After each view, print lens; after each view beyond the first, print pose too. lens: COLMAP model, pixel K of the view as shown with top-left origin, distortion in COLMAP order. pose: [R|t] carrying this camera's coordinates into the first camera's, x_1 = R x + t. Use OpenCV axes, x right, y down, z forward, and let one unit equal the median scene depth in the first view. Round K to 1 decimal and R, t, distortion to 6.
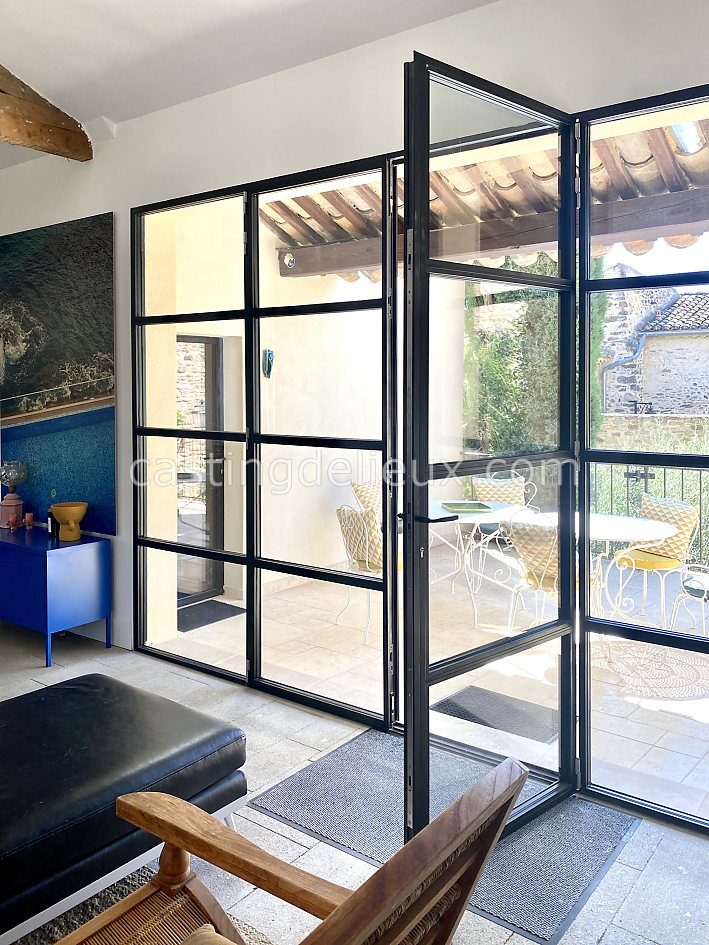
lens RADIAL K [[802.9, 0, 354.0], [0, 802.9, 473.1], [0, 0, 1]] dist [0.043661, -0.003674]
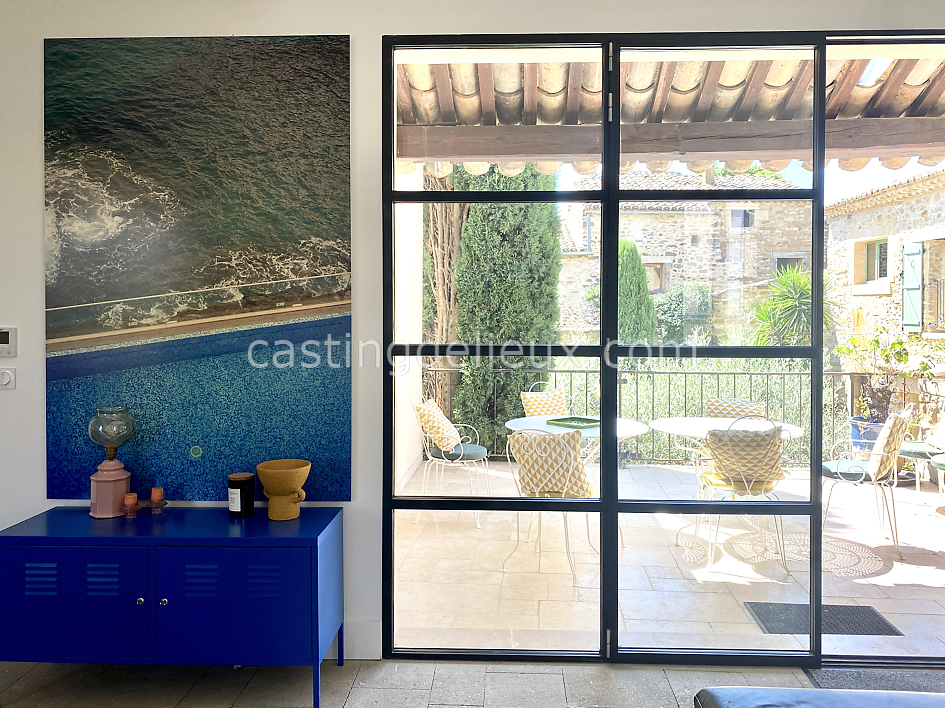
lens RADIAL K [[719.1, 0, 472.2], [0, 719.1, 352.8], [0, 0, 1]] dist [0.027116, -0.012303]
pose [[0.807570, -0.051551, 0.587515, -0.554712], [0.061577, 0.998098, 0.002937, -0.044515], [-0.586549, 0.033805, 0.809208, 0.420421]]
